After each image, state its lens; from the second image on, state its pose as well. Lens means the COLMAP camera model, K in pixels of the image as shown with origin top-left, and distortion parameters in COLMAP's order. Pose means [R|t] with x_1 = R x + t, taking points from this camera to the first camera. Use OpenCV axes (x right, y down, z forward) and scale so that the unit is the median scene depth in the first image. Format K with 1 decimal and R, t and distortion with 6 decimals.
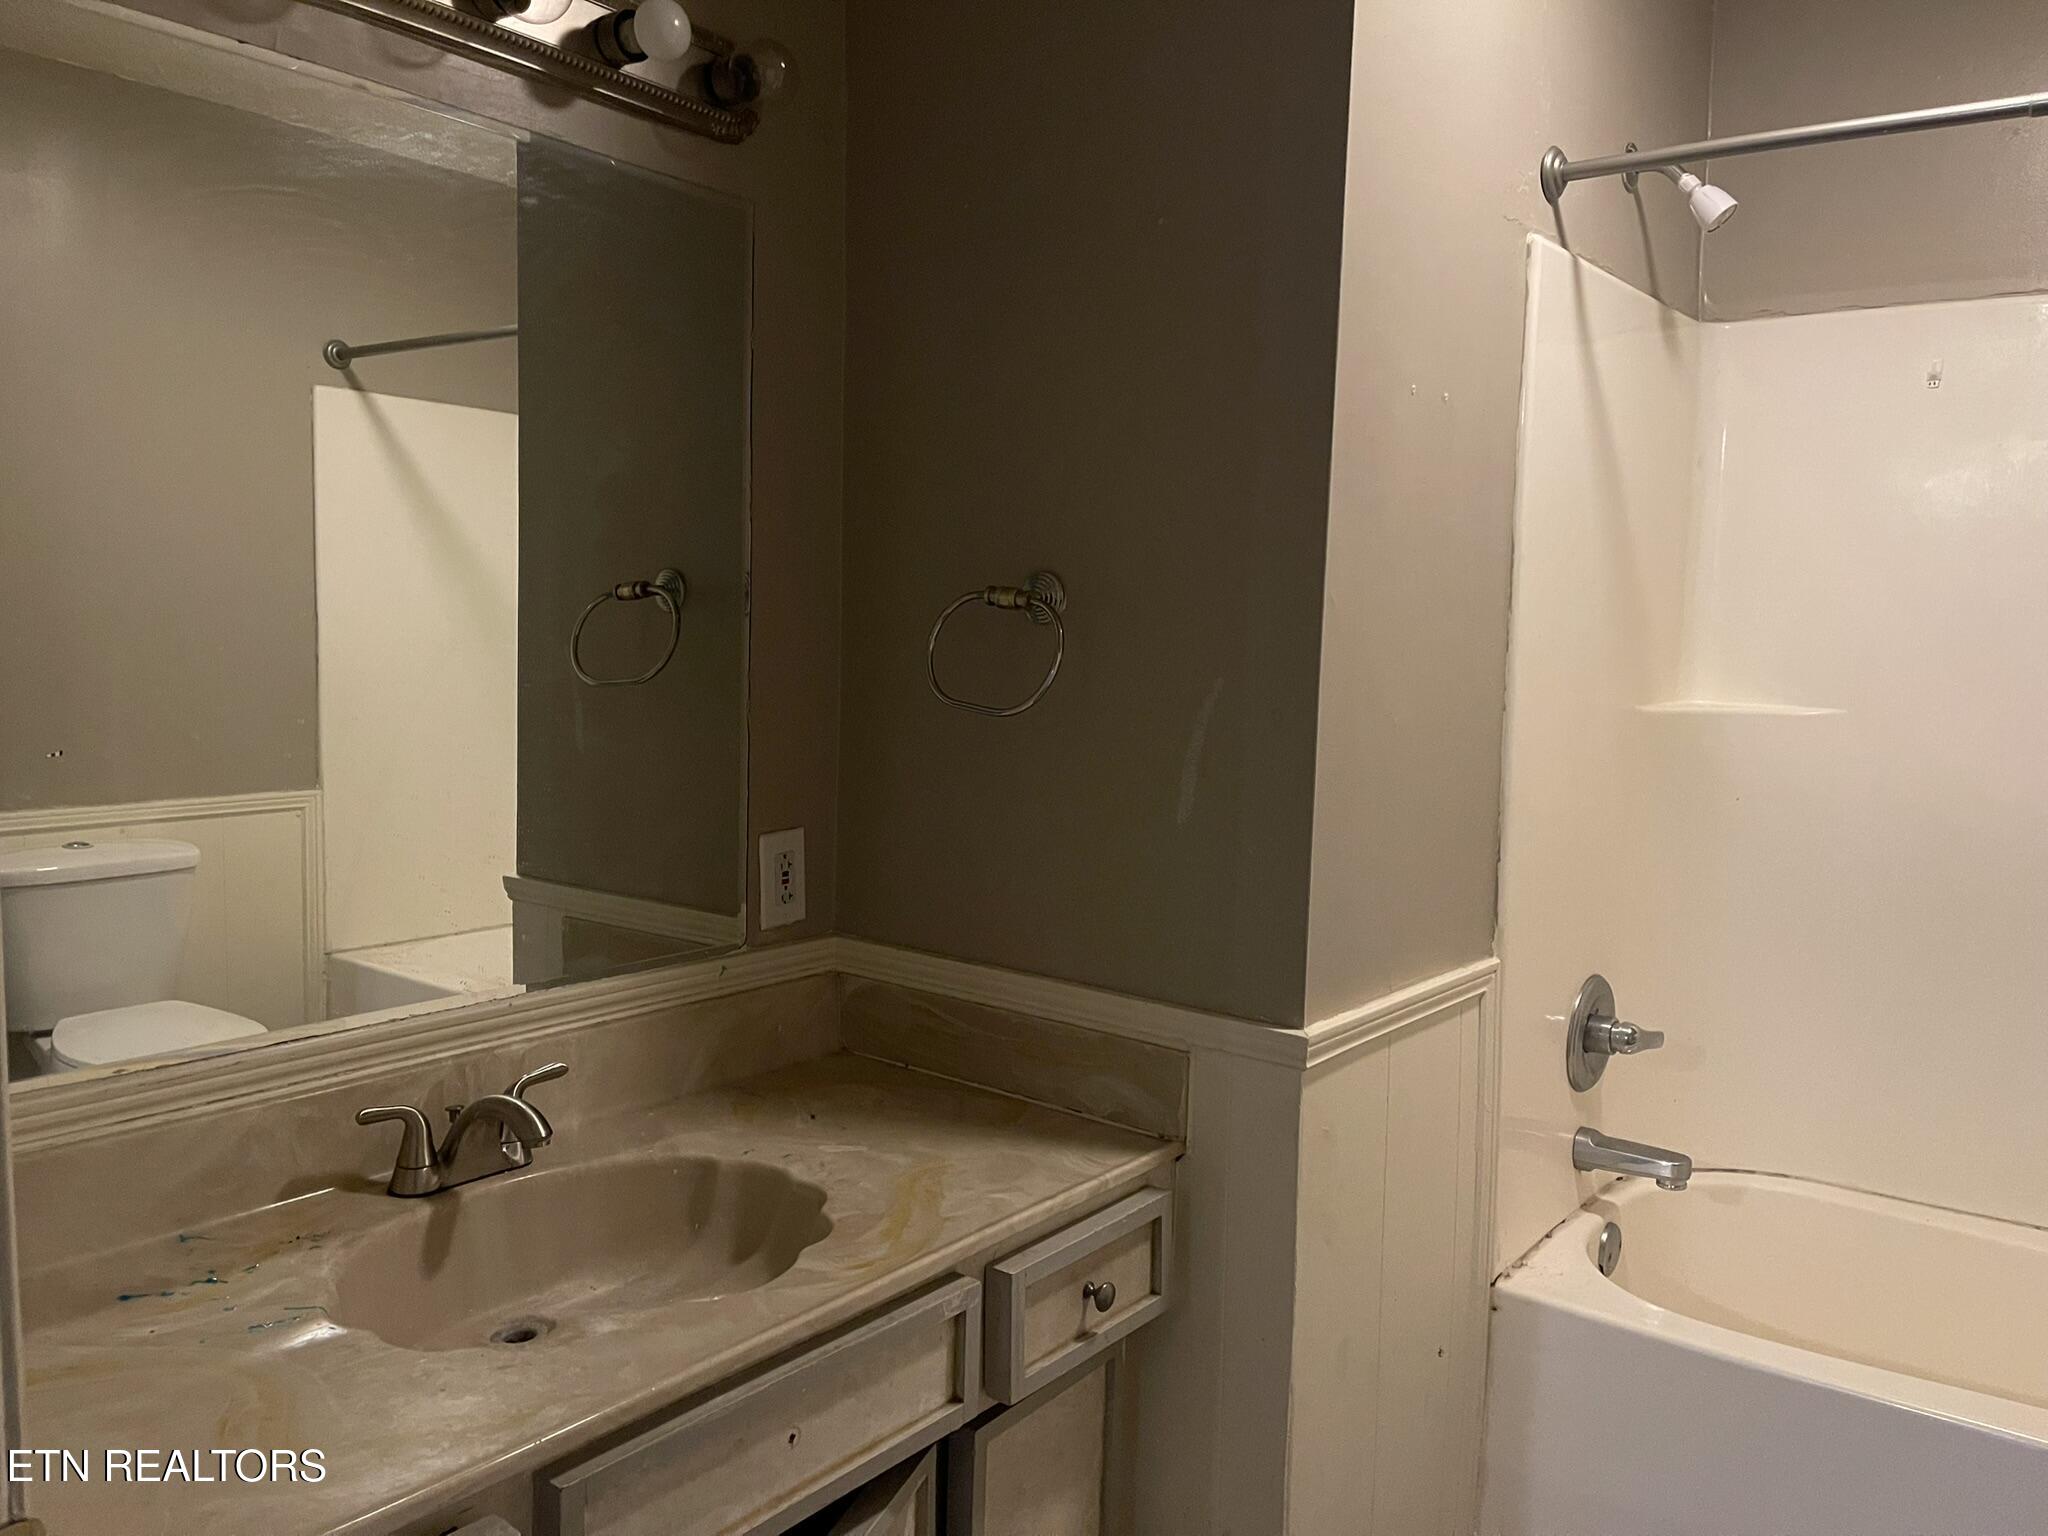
lens RADIAL K [[1515.0, 0, 1044.3], [0, 1515.0, 770.3], [0, 0, 1]] dist [0.086976, -0.121640]
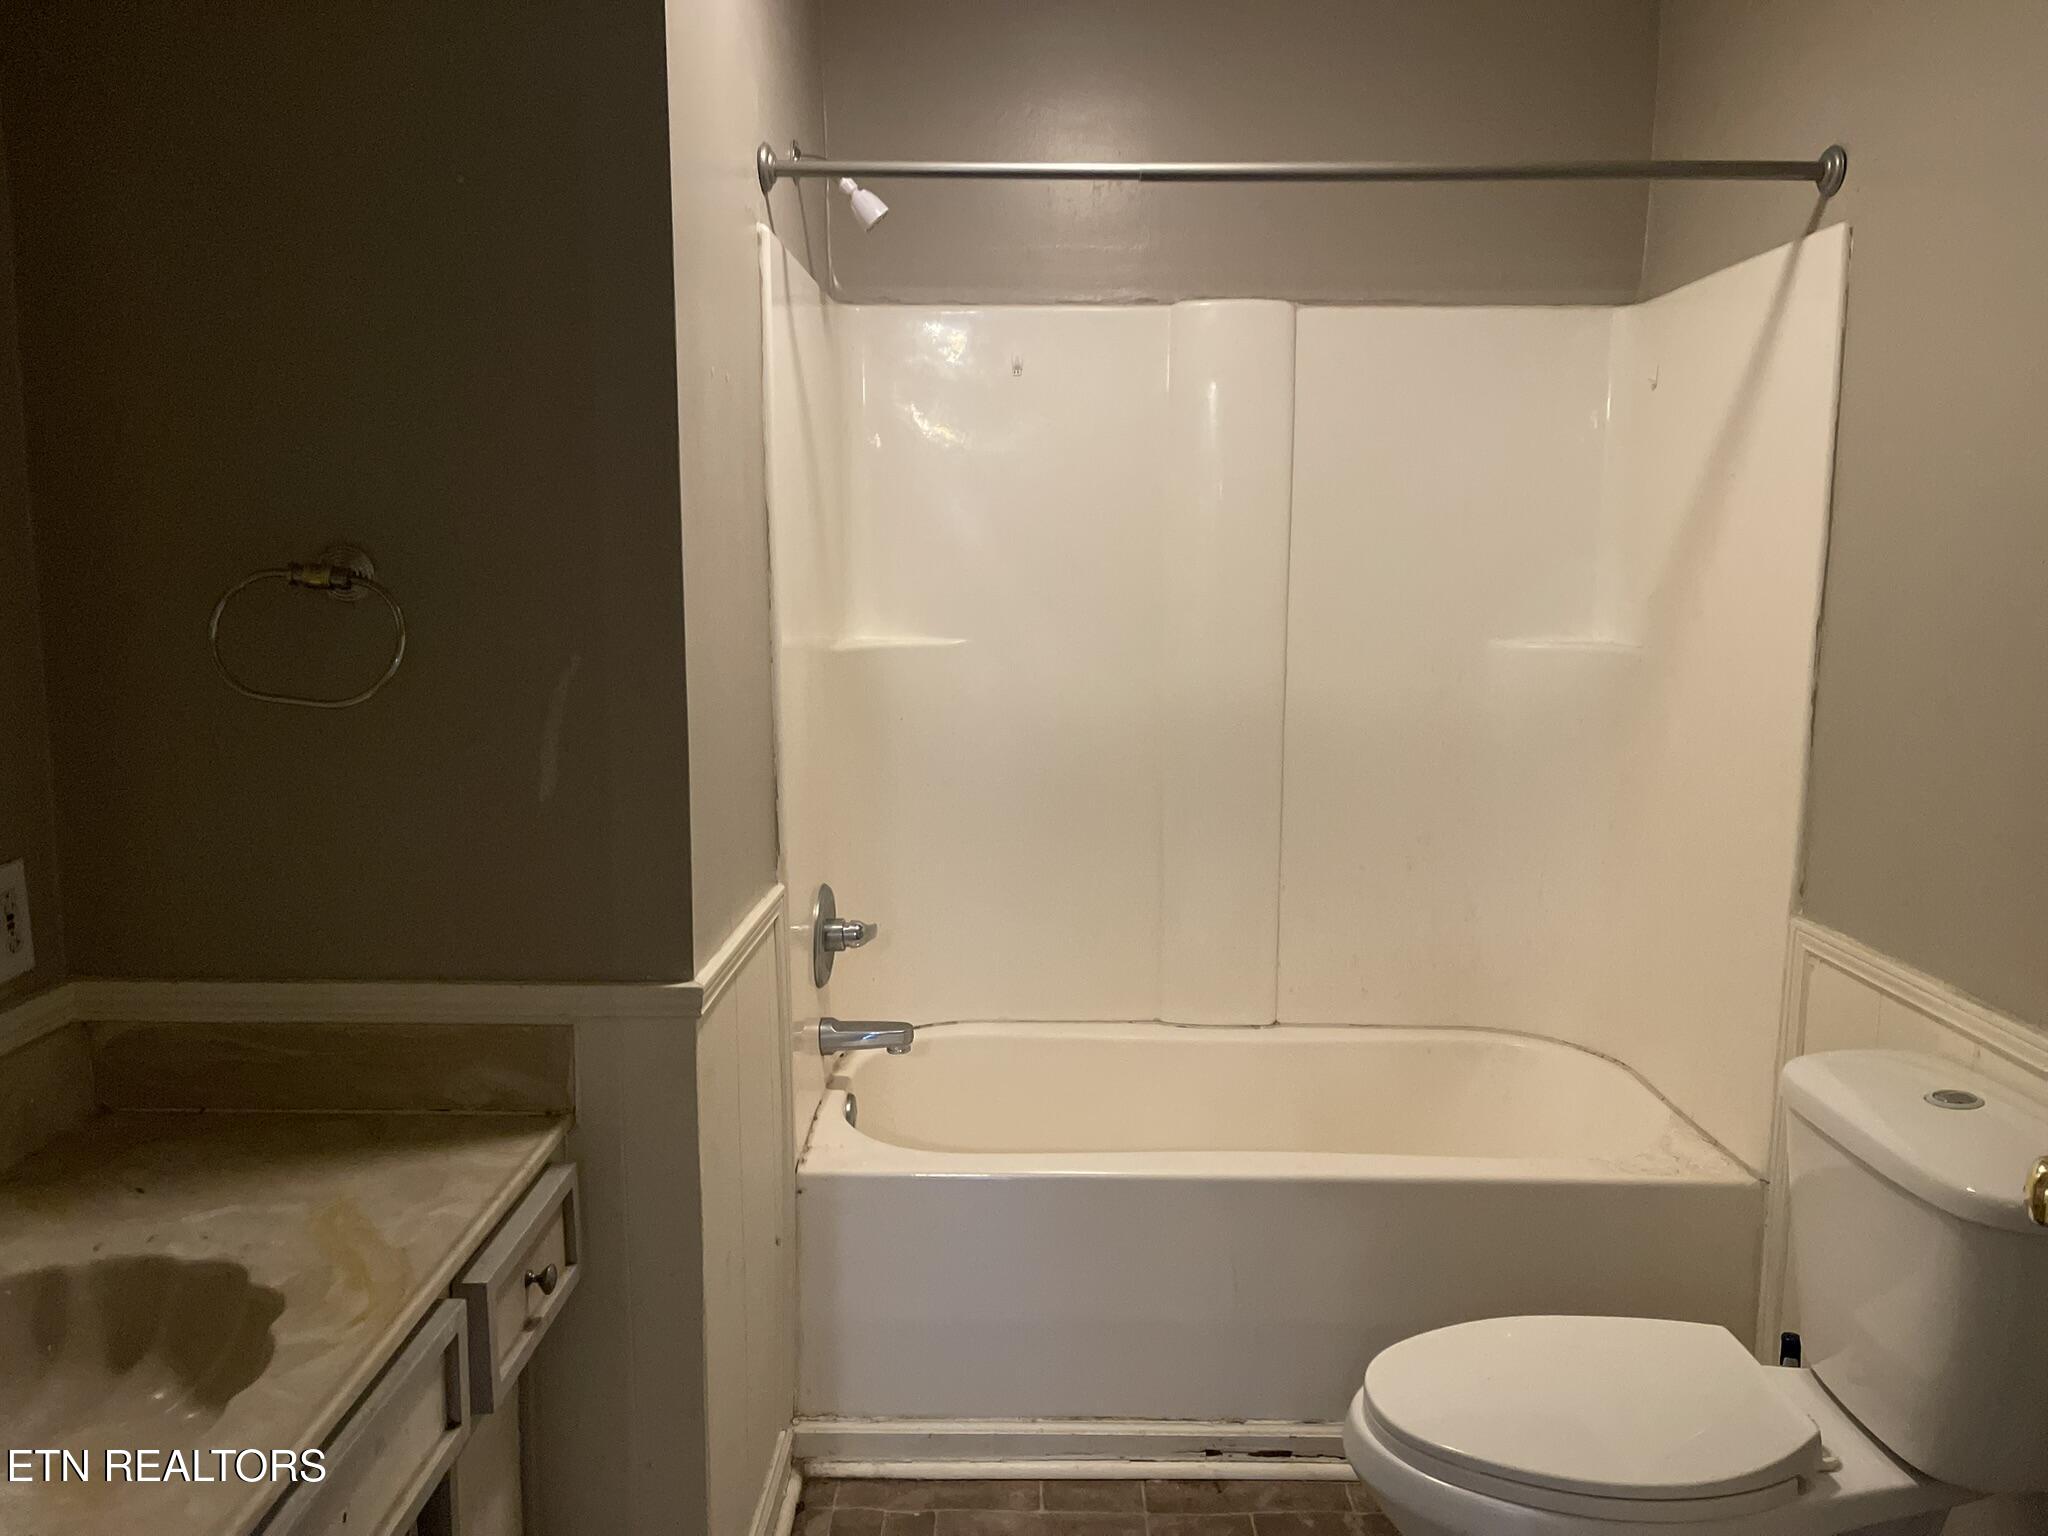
lens RADIAL K [[1504.5, 0, 1012.1], [0, 1504.5, 769.7], [0, 0, 1]] dist [0.093372, -0.123816]
pose [[0.801466, -0.107027, 0.588385, -0.213580], [0.074594, 0.994063, 0.079212, -0.035849], [-0.593370, -0.019595, 0.804691, 0.015826]]
